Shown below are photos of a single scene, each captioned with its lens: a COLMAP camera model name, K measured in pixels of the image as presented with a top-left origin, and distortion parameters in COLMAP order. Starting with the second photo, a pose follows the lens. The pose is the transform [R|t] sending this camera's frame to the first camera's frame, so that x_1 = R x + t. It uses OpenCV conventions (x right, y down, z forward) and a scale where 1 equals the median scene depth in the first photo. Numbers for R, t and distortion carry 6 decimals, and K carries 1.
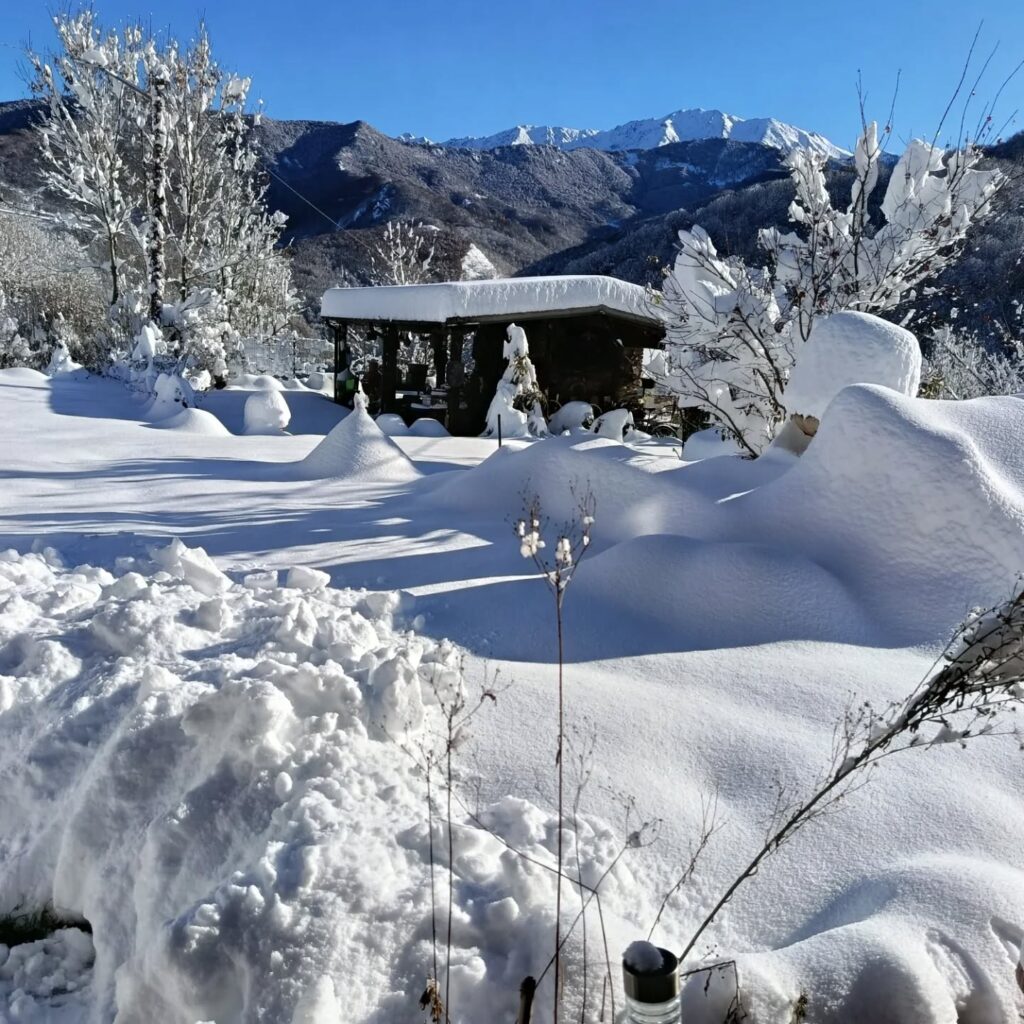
lens RADIAL K [[933.0, 0, 512.0], [0, 933.0, 512.0], [0, 0, 1]] dist [-0.002556, -0.031191]
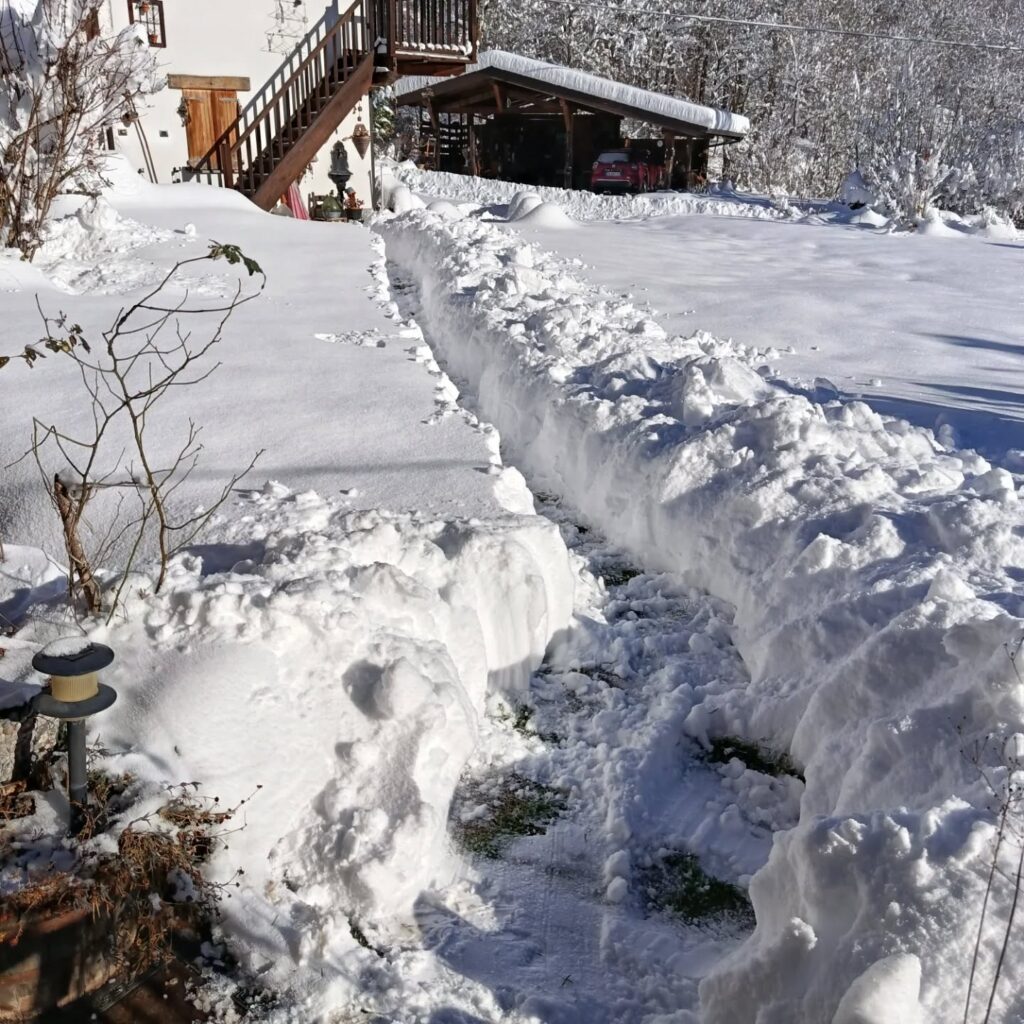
lens RADIAL K [[933.0, 0, 512.0], [0, 933.0, 512.0], [0, 0, 1]] dist [-0.002556, -0.031191]
pose [[0.538689, 0.257617, -0.802152, 0.120235], [-0.140153, 0.966239, 0.216194, -0.035875], [0.830766, -0.004037, 0.556608, 0.103332]]
